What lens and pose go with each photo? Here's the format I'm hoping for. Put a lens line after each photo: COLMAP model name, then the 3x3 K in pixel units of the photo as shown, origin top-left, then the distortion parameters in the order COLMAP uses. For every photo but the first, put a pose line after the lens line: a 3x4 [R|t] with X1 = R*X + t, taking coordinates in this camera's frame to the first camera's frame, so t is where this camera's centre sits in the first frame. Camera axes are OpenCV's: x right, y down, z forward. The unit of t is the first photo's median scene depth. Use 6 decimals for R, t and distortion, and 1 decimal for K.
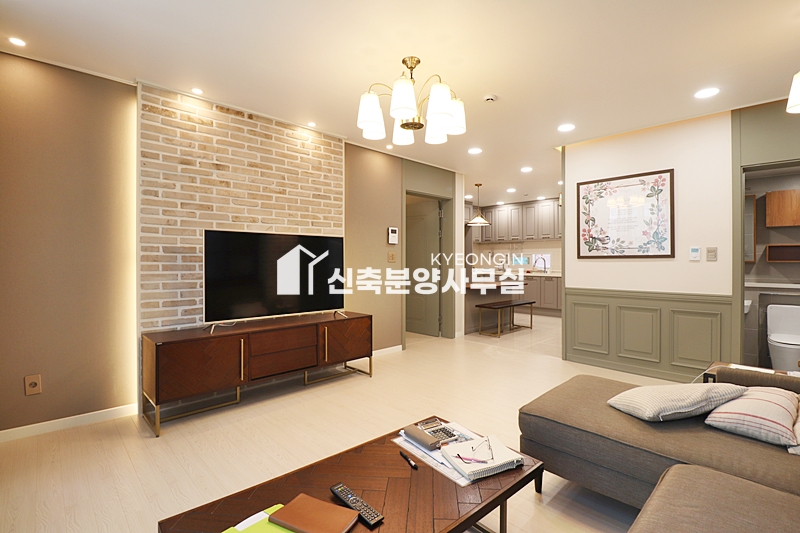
lens RADIAL K [[367.9, 0, 405.3], [0, 367.9, 262.1], [0, 0, 1]] dist [-0.018777, -0.000795]
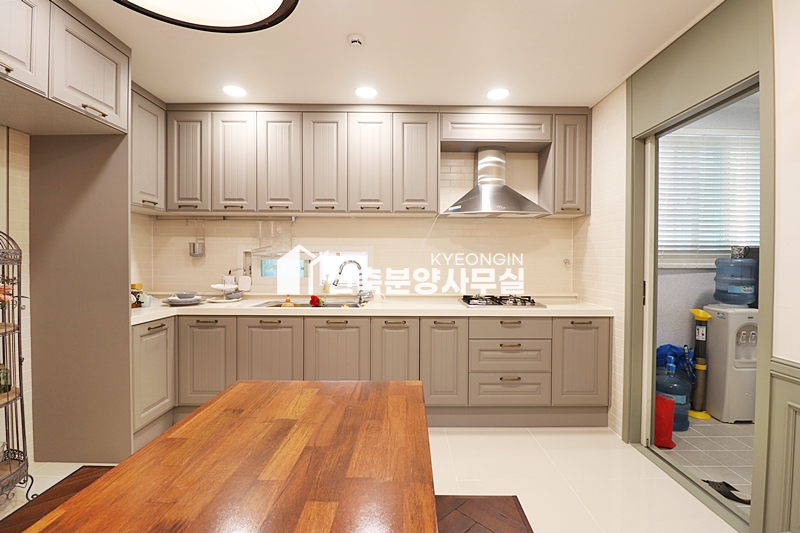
lens RADIAL K [[367.9, 0, 406.0], [0, 367.9, 263.8], [0, 0, 1]] dist [-0.018777, -0.000795]
pose [[0.687992, -0.005653, 0.725696, 0.126962], [-0.003591, 0.999931, 0.011194, -0.013647], [-0.725709, -0.010307, 0.687925, 0.659819]]
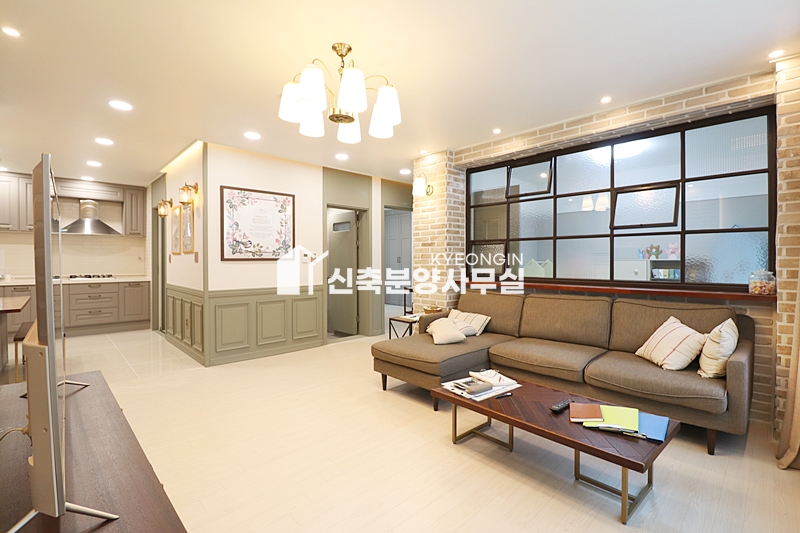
lens RADIAL K [[367.9, 0, 402.4], [0, 367.9, 264.7], [0, 0, 1]] dist [-0.018777, -0.000795]
pose [[0.002852, -0.008372, 0.999961, -0.253934], [0.005177, 0.999952, 0.008358, -0.002244], [-0.999983, 0.005153, 0.002896, 0.240083]]
